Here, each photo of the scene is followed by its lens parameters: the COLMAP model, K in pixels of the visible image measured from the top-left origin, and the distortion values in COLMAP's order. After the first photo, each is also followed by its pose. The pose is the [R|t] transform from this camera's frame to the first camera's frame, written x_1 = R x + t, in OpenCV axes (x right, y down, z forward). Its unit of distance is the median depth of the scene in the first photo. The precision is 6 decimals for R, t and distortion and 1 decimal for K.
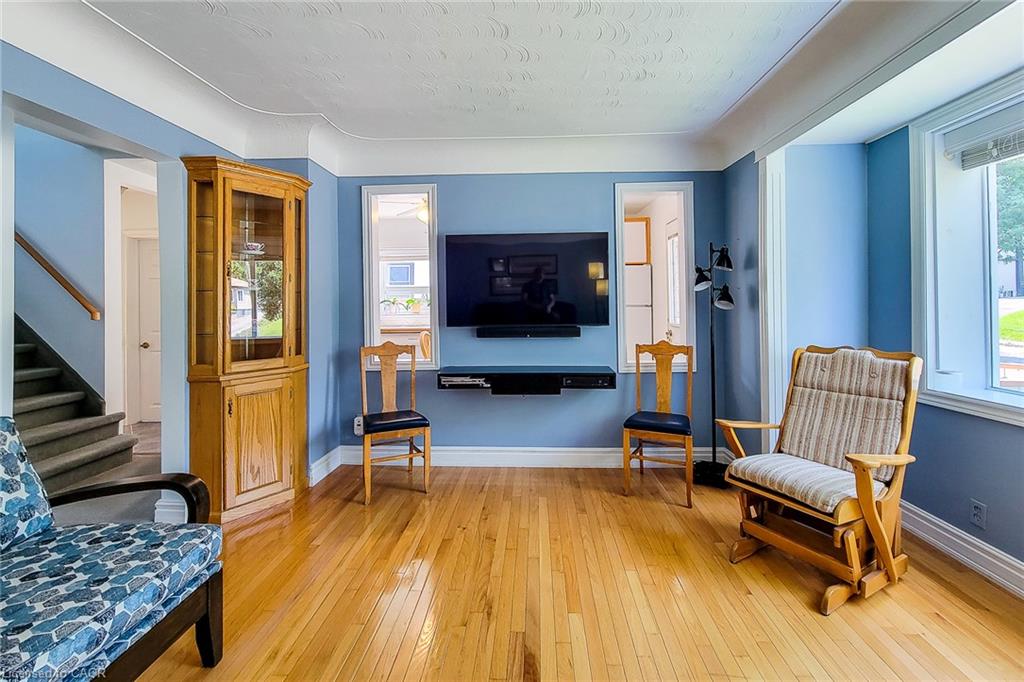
lens RADIAL K [[431.6, 0, 513.8], [0, 431.6, 302.7], [0, 0, 1]] dist [-0.000578, -0.000082]
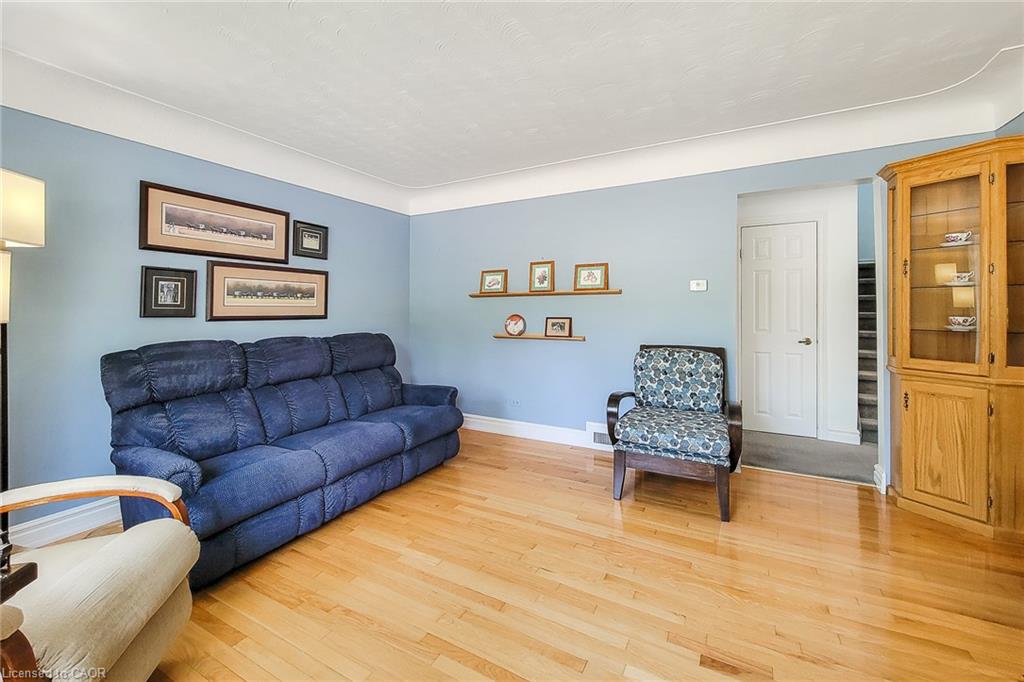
lens RADIAL K [[421.1, 0, 504.0], [0, 421.1, 296.8], [0, 0, 1]] dist [0.000057, 0.000018]
pose [[-0.439516, -0.006305, -0.898212, 0.648999], [0.008628, 0.999900, -0.011241, -0.002147], [0.898193, -0.012690, -0.439418, 0.561027]]
